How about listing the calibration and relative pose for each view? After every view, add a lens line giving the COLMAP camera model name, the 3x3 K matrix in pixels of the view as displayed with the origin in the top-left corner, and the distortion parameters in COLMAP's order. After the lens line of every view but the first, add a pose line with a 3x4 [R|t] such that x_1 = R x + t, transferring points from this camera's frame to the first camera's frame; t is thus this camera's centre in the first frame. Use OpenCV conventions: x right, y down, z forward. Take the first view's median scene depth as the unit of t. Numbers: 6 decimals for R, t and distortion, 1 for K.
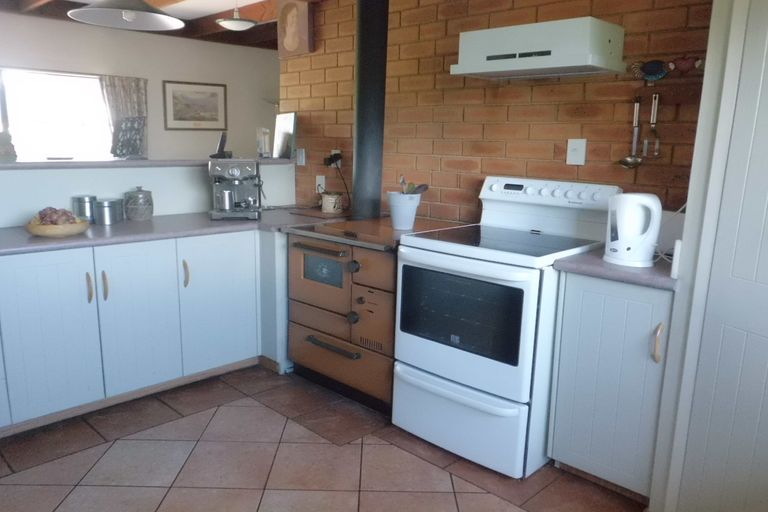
lens RADIAL K [[587.9, 0, 383.4], [0, 587.9, 266.5], [0, 0, 1]] dist [-0.052830, 0.000063]
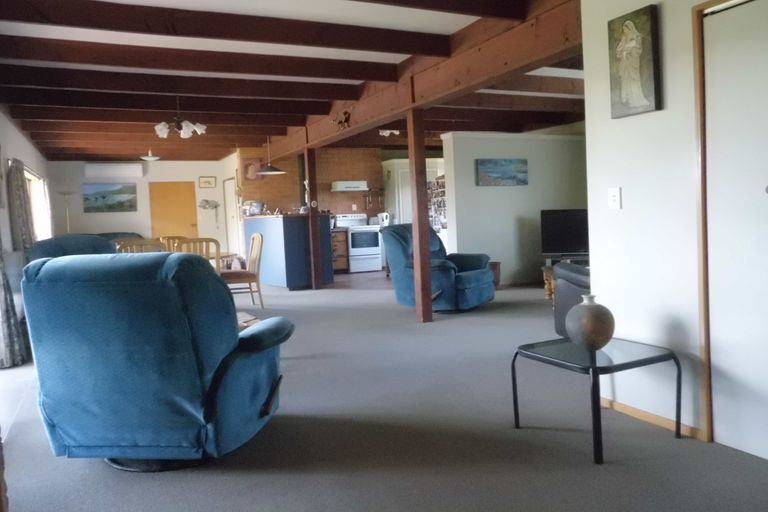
lens RADIAL K [[613.5, 0, 384.0], [0, 613.5, 256.0], [0, 0, 1]] dist [-0.004442, 0.002930]
pose [[0.336442, -0.092523, 0.937148, -4.045843], [0.239940, 0.970739, 0.009699, 0.173094], [-0.910624, 0.221596, 0.348798, -0.767254]]
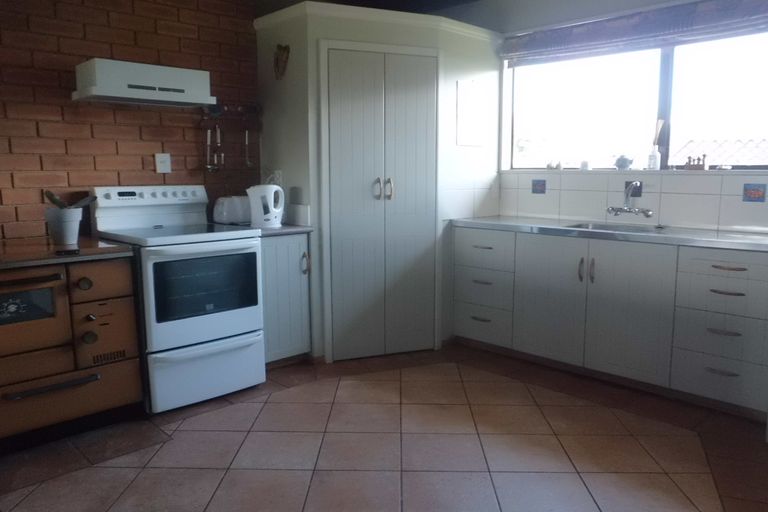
lens RADIAL K [[613.5, 0, 384.0], [0, 613.5, 256.0], [0, 0, 1]] dist [-0.004442, 0.002930]
pose [[0.028012, -0.156524, 0.987277, -1.065839], [0.213961, 0.965713, 0.147035, -0.091155], [-0.976441, 0.207120, 0.060541, 0.471093]]
